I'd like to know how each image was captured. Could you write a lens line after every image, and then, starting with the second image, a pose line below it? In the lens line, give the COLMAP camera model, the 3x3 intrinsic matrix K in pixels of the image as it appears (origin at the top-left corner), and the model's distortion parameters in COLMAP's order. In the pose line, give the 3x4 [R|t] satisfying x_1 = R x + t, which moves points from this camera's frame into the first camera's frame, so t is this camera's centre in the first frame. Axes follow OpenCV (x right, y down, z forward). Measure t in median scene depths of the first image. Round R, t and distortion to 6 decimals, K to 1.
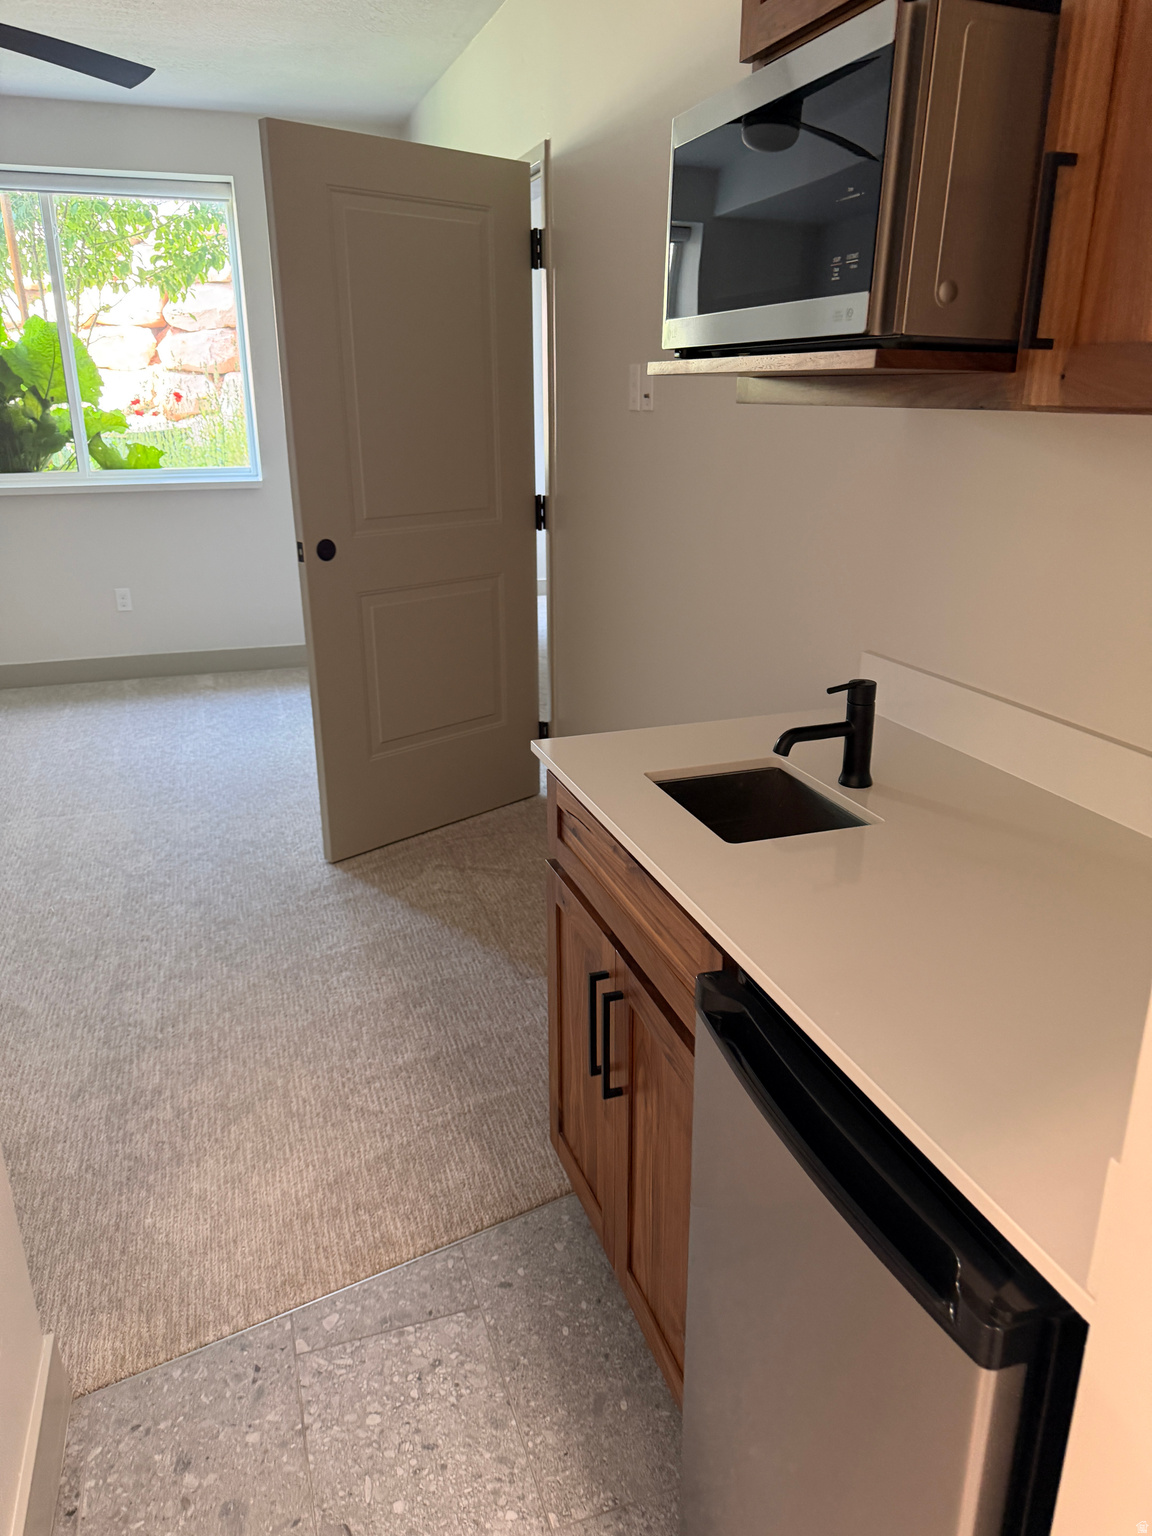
lens RADIAL K [[1100.9, 0, 591.0], [0, 1100.9, 773.0], [0, 0, 1]] dist [0.064943, -0.059787]
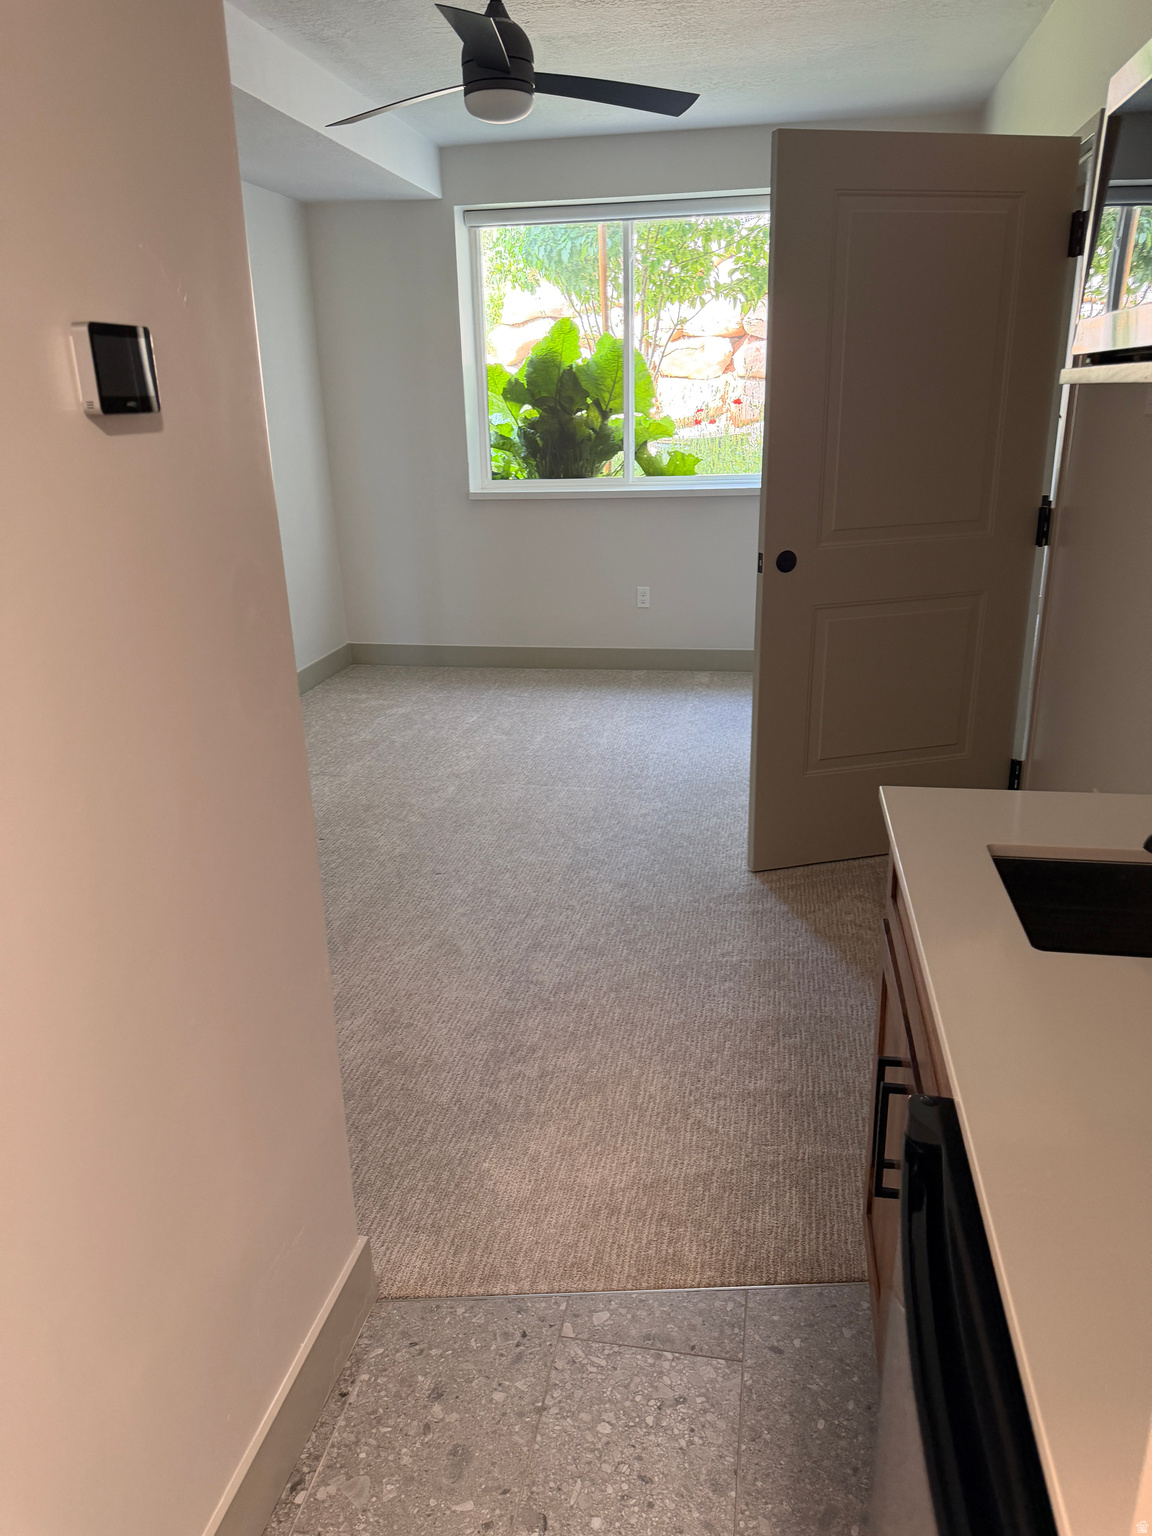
lens RADIAL K [[1100.9, 0, 577.6], [0, 1100.9, 783.6], [0, 0, 1]] dist [0.064943, -0.059787]
pose [[0.869917, 0.147390, -0.470660, 0.118655], [-0.143015, 0.988684, 0.045277, -0.028217], [0.472007, 0.027924, 0.881152, 0.054166]]
